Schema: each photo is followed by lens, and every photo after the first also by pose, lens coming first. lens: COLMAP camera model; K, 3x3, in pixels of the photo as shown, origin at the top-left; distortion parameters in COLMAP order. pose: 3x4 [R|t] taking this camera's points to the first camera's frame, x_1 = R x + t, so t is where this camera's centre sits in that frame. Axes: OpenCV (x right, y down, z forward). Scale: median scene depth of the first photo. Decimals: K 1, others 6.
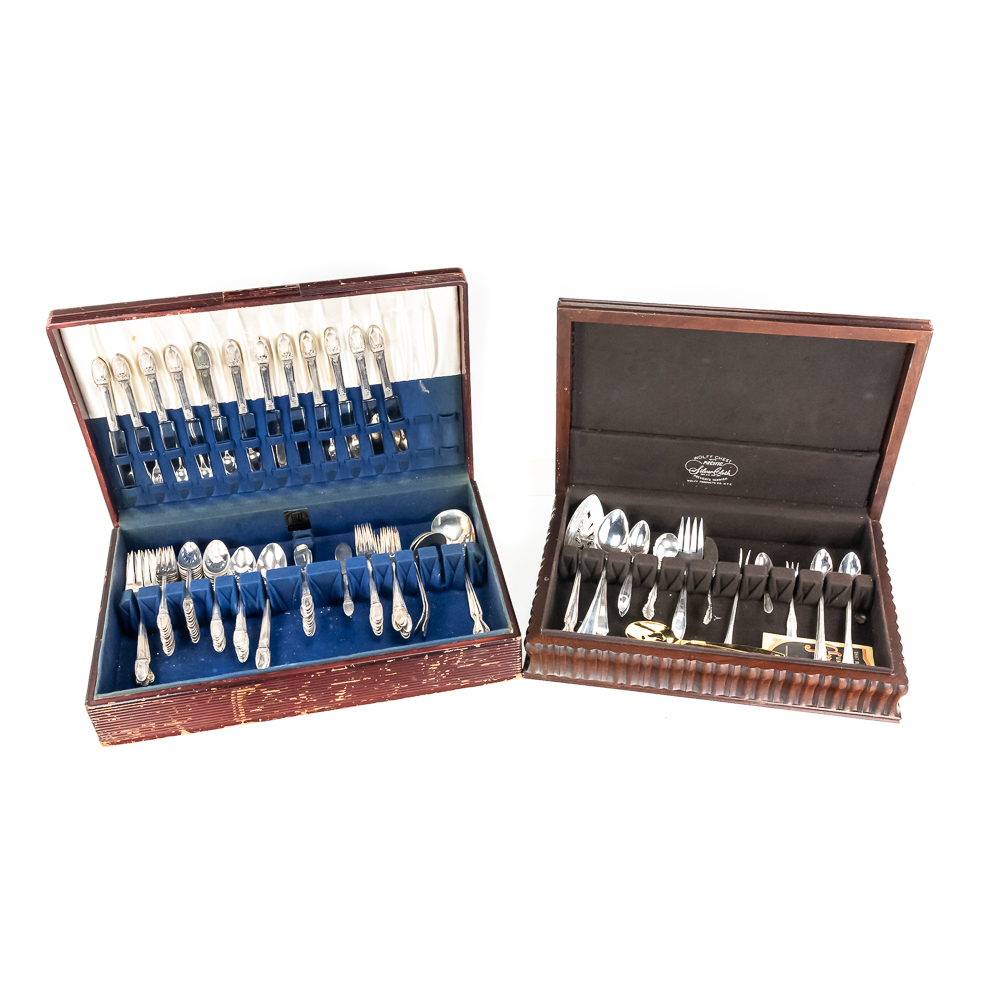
lens RADIAL K [[977.3, 0, 498.1], [0, 977.3, 496.3], [0, 0, 1]] dist [-0.023679, 0.000000]
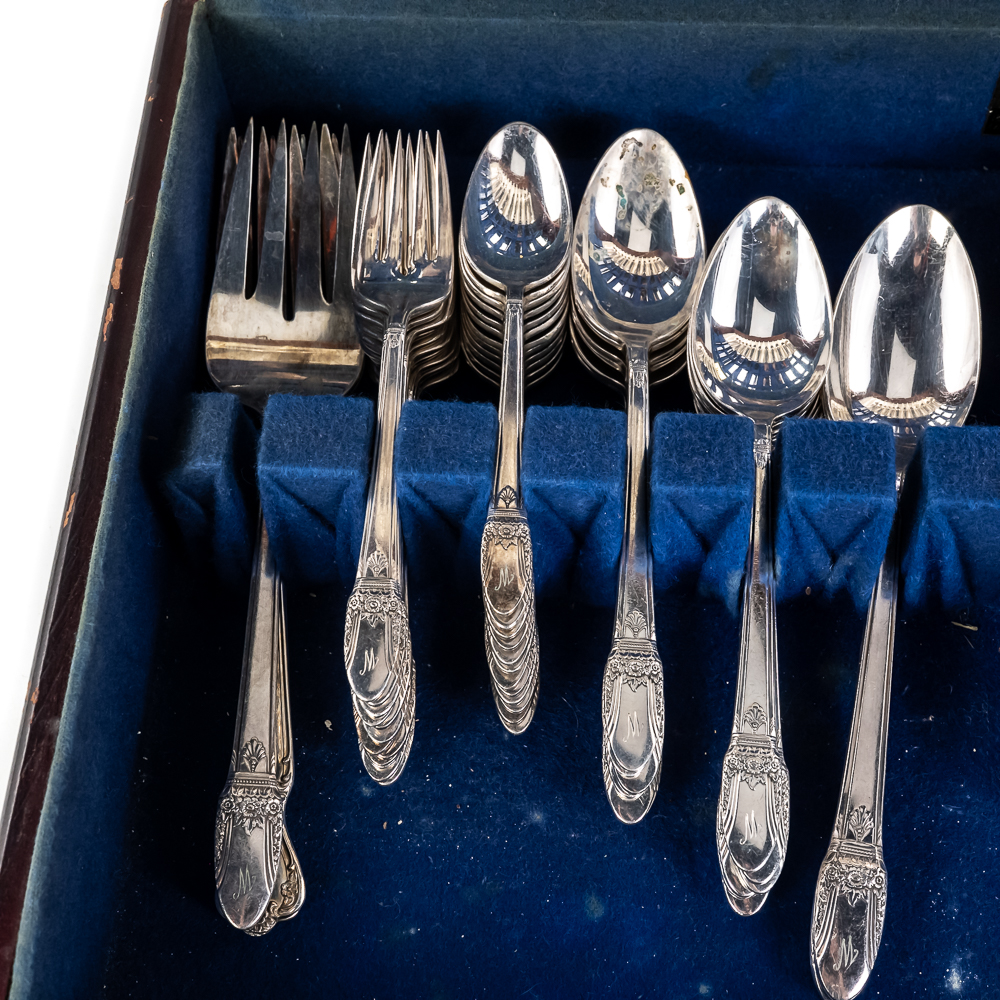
lens RADIAL K [[1765.8, 0, 499.4], [0, 1765.8, 505.5], [0, 0, 1]] dist [0.031260, 0.000000]
pose [[0.962073, 0.229467, -0.147514, -0.267518], [-0.143233, 0.885138, 0.442736, -0.049762], [0.232164, -0.404815, 0.884435, 0.689796]]
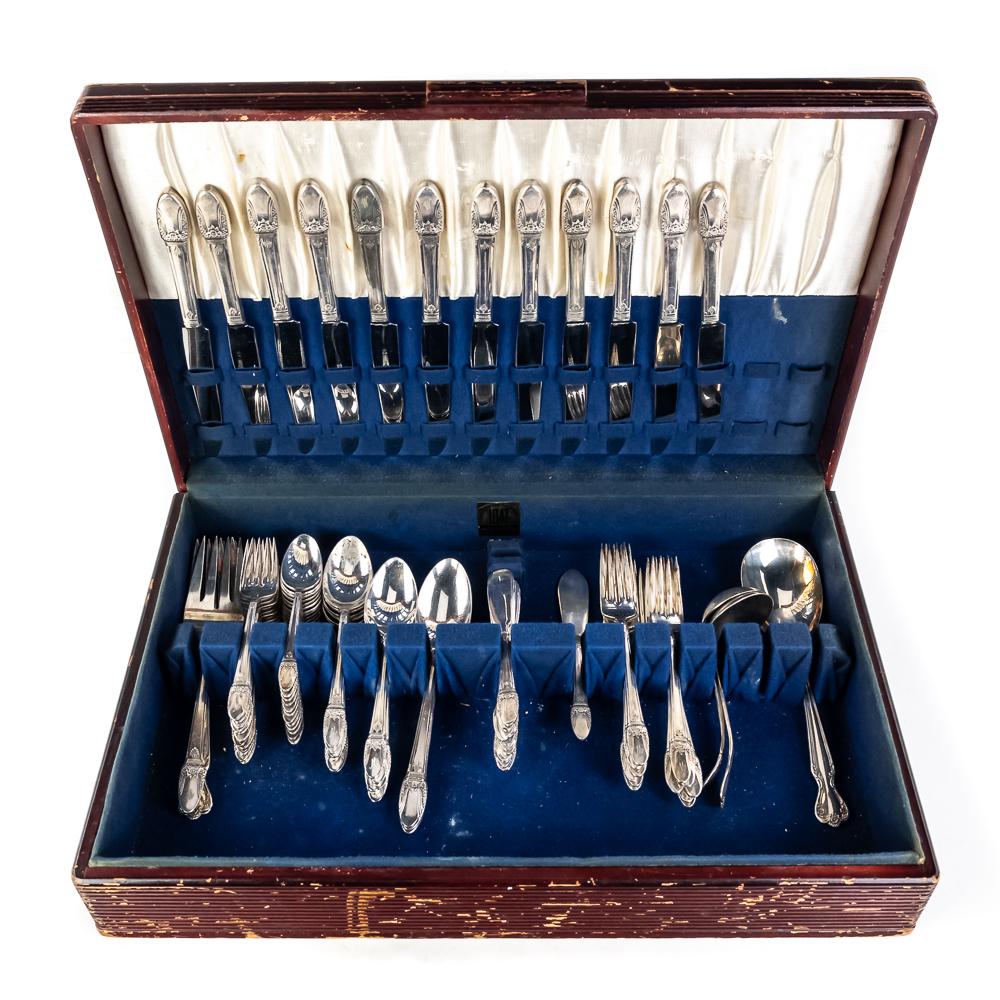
lens RADIAL K [[1198.0, 0, 501.4], [0, 1198.0, 482.2], [0, 0, 1]] dist [-0.012782, 0.000000]
pose [[0.979608, 0.145992, -0.138039, -0.126717], [-0.130613, 0.984786, 0.114615, -0.081430], [0.152672, -0.094248, 0.983773, 0.377494]]
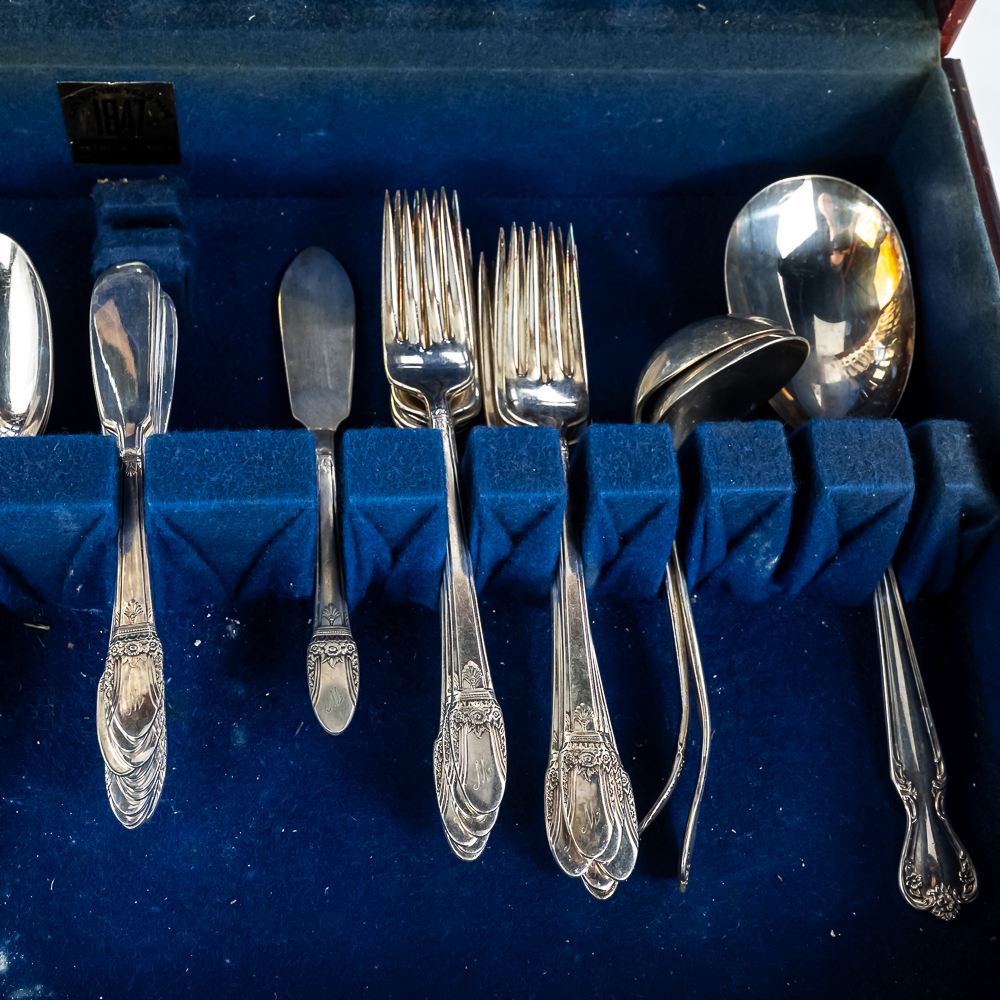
lens RADIAL K [[1765.8, 0, 499.0], [0, 1765.8, 492.8], [0, 0, 1]] dist [0.031260, 0.000000]
pose [[0.986522, 0.155590, 0.050650, -0.145718], [-0.163034, 0.908349, 0.385125, -0.071684], [0.013914, -0.388192, 0.921473, 0.682073]]
